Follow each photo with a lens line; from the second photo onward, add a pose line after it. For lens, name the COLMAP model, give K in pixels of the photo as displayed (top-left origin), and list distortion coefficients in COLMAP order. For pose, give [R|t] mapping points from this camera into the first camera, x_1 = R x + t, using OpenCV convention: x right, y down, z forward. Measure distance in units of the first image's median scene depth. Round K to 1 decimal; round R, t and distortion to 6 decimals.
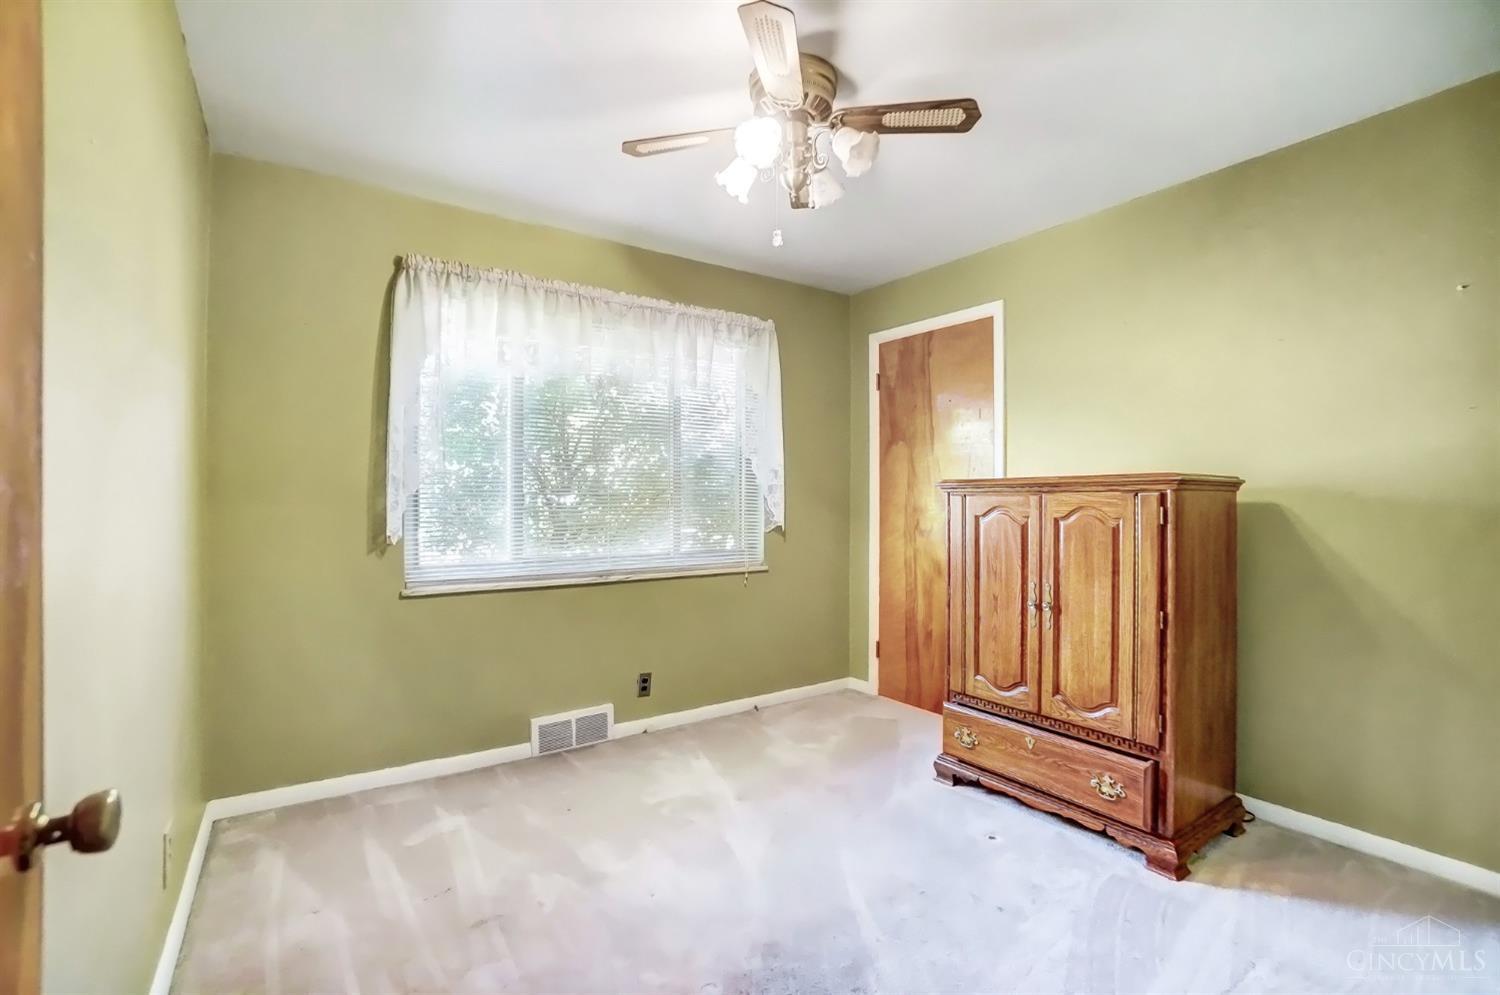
lens RADIAL K [[680.5, 0, 746.6], [0, 680.5, 494.4], [0, 0, 1]] dist [-0.052669, 0.016380]
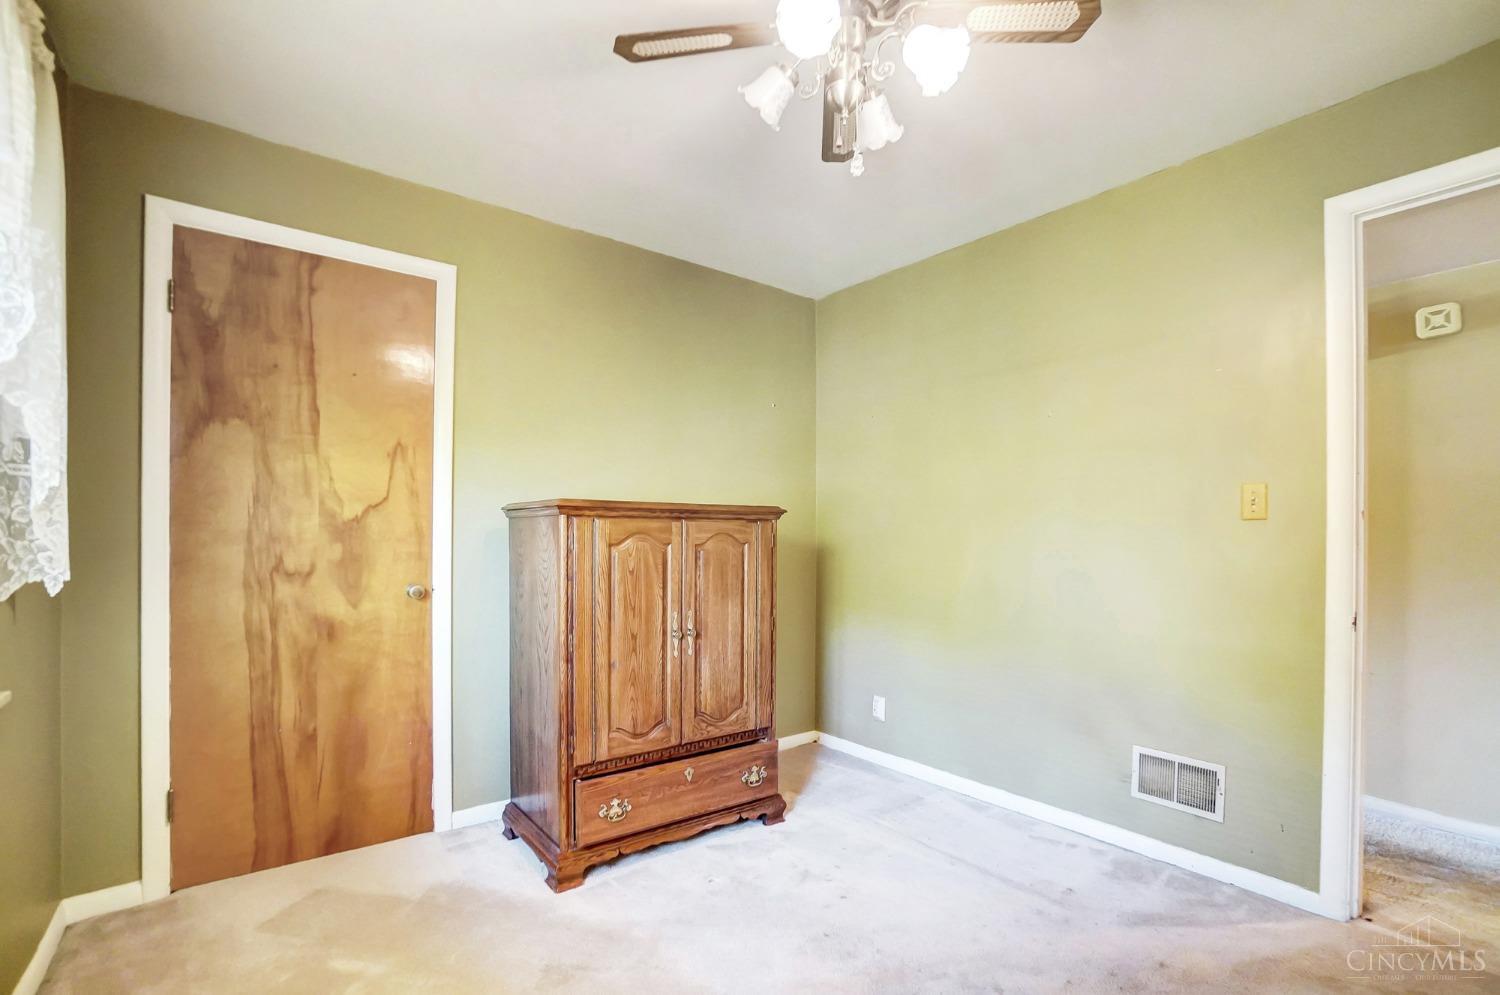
lens RADIAL K [[680.5, 0, 748.0], [0, 680.5, 537.6], [0, 0, 1]] dist [-0.052669, 0.016380]
pose [[-0.054190, -0.006993, 0.998506, -0.514759], [-0.016020, 0.999853, 0.006133, 0.015579], [-0.998402, -0.015663, -0.054295, 0.885868]]
